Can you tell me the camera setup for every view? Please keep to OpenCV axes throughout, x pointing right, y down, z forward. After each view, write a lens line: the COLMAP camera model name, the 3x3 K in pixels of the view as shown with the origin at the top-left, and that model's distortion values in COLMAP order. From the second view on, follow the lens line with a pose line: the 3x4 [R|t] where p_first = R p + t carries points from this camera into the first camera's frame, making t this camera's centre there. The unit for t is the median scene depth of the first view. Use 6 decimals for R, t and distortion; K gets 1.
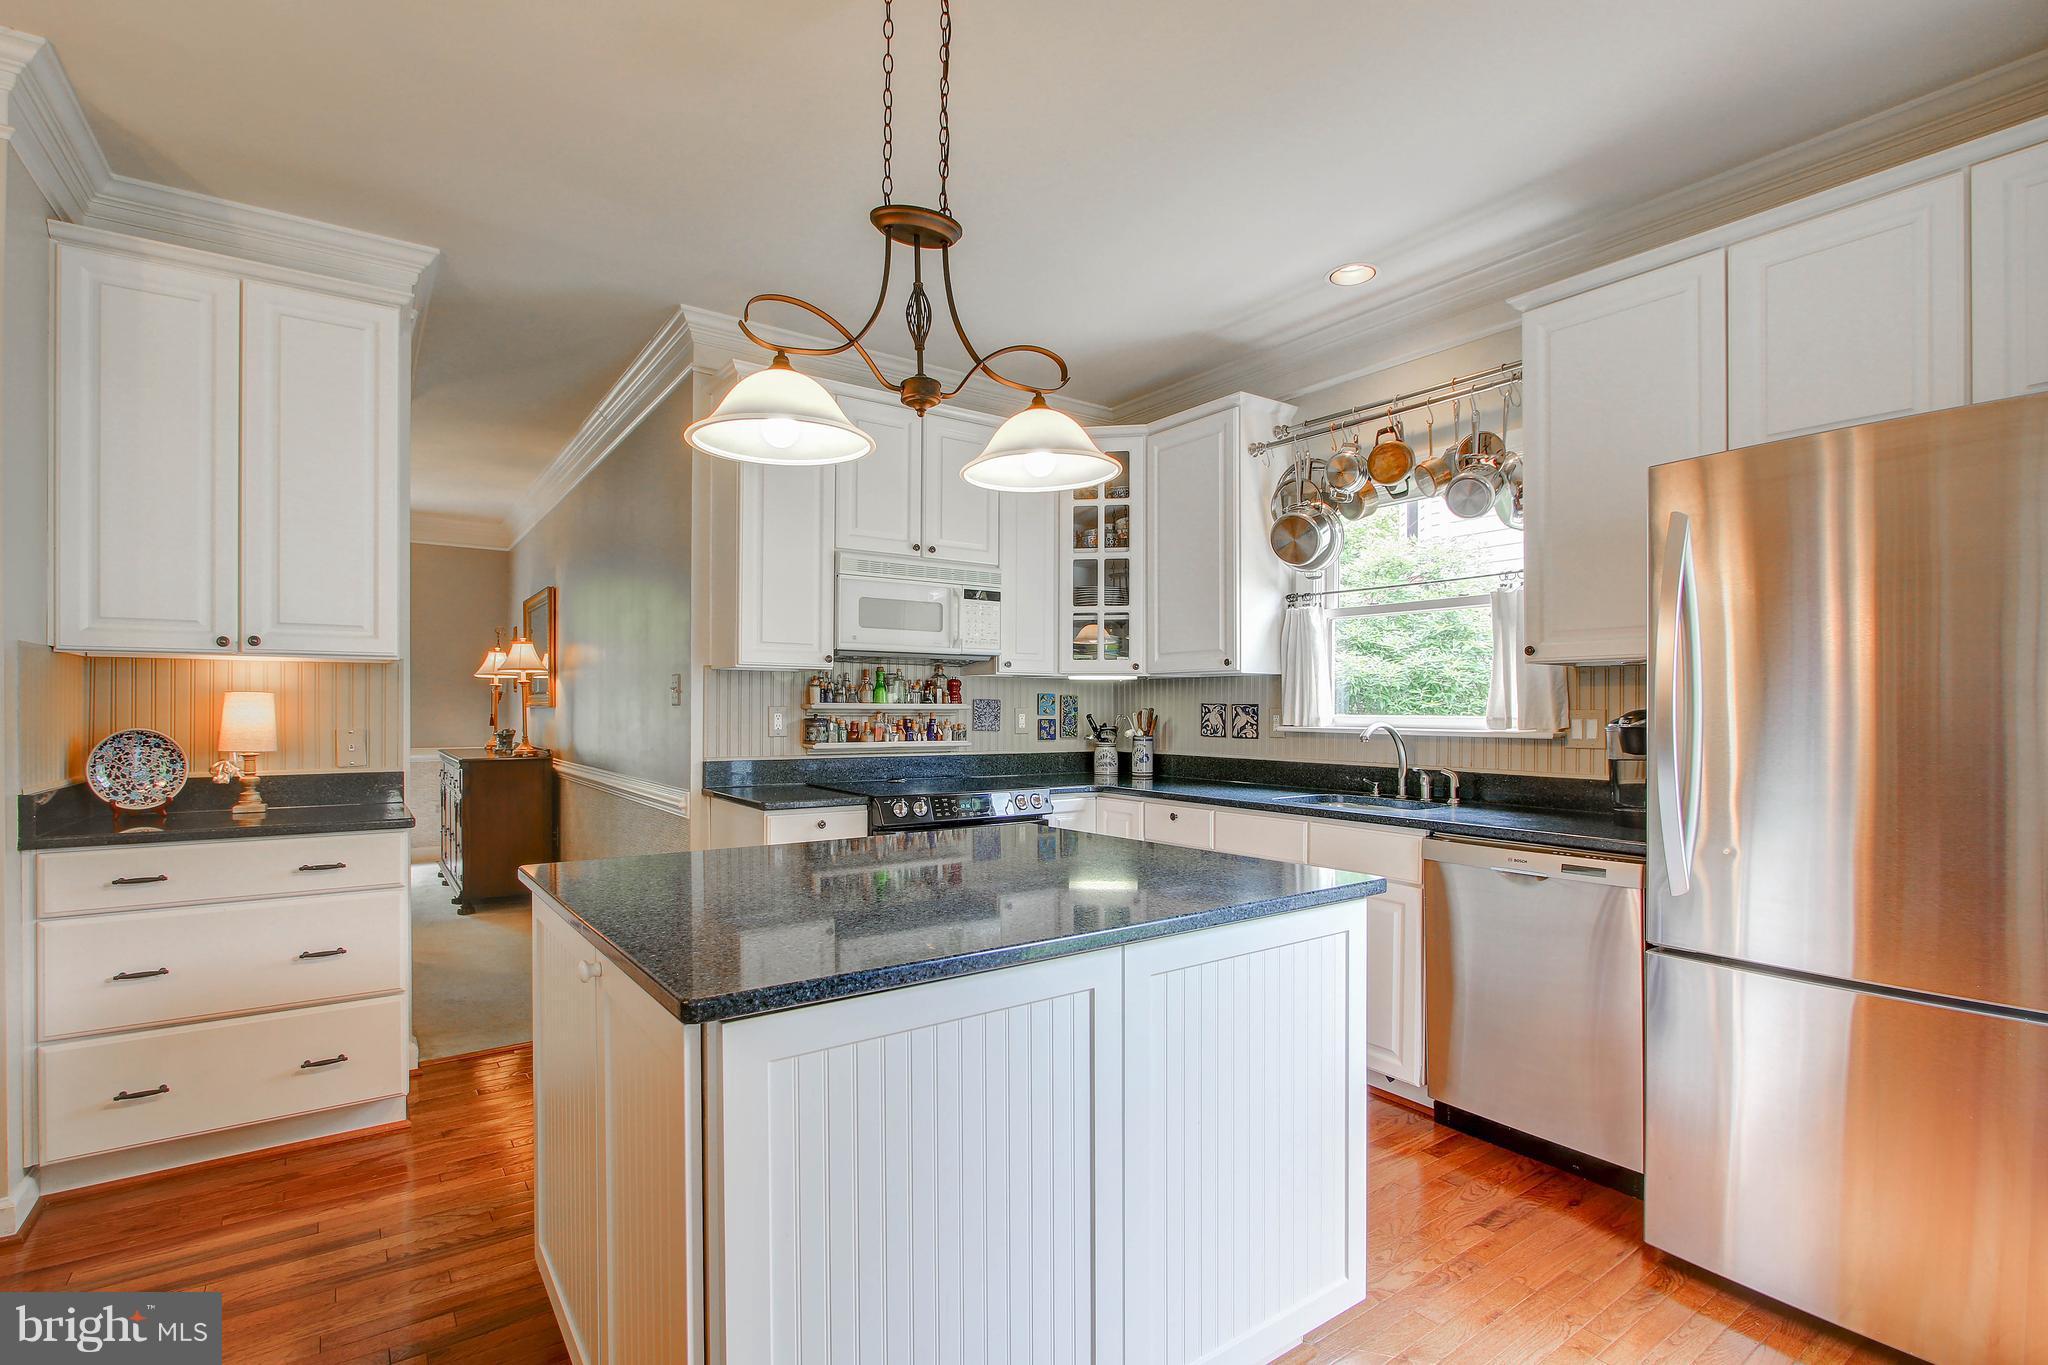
lens RADIAL K [[966.1, 0, 1026.4], [0, 966.1, 713.9], [0, 0, 1]] dist [-0.019147, 0.000139]
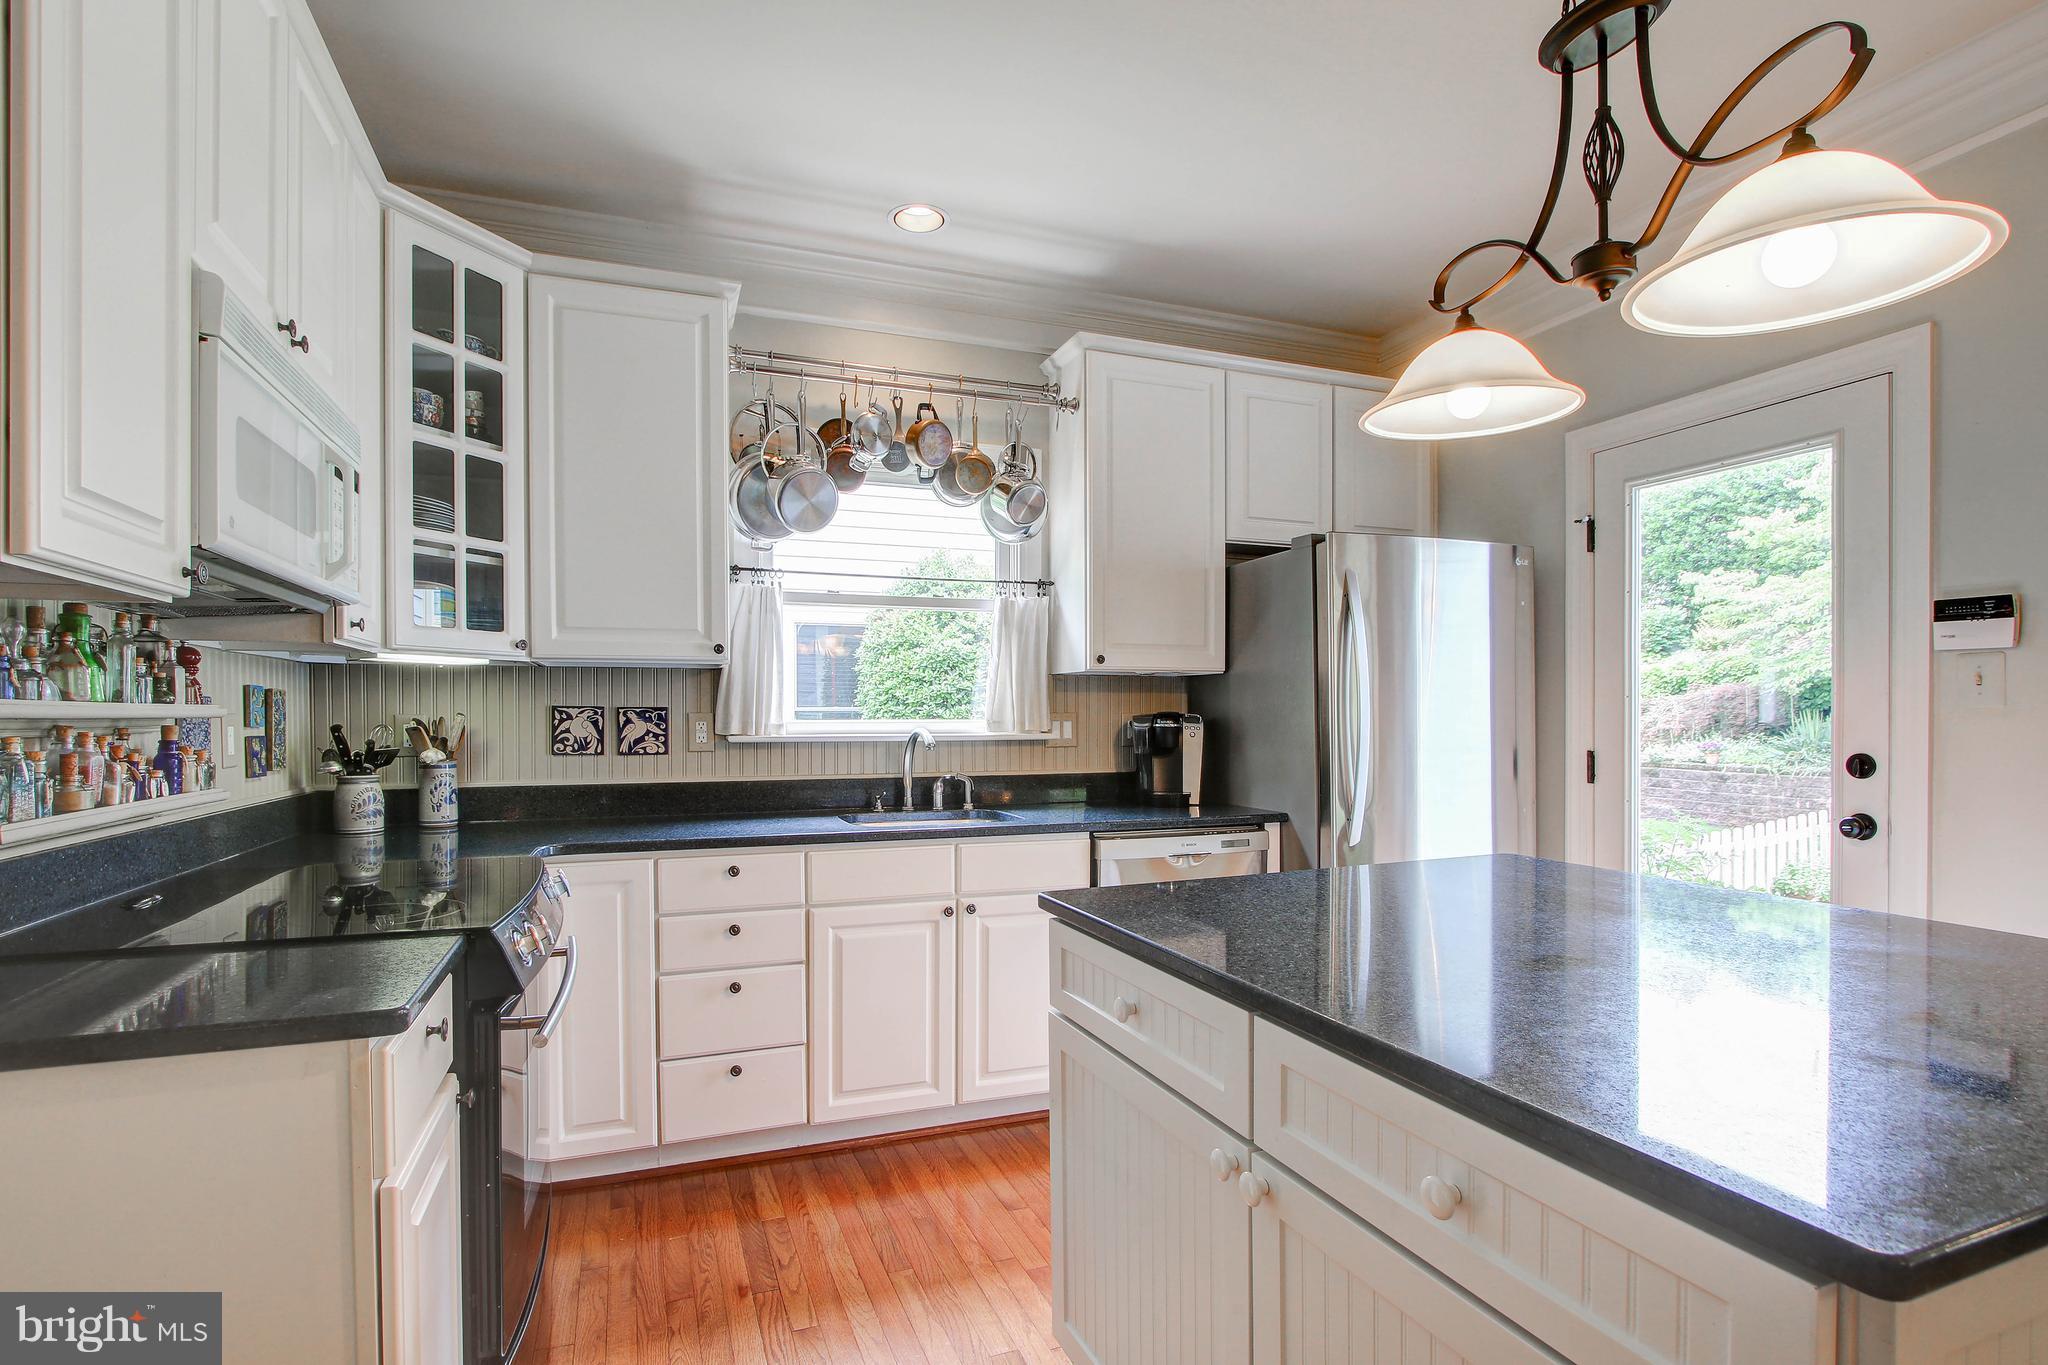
lens RADIAL K [[966.1, 0, 1026.4], [0, 966.1, 713.9], [0, 0, 1]] dist [-0.019147, 0.000139]
pose [[0.272538, -0.003853, 0.962137, -0.415655], [0.009424, 0.999955, 0.001335, -0.003520], [-0.962099, 0.008703, 0.272562, 0.575322]]
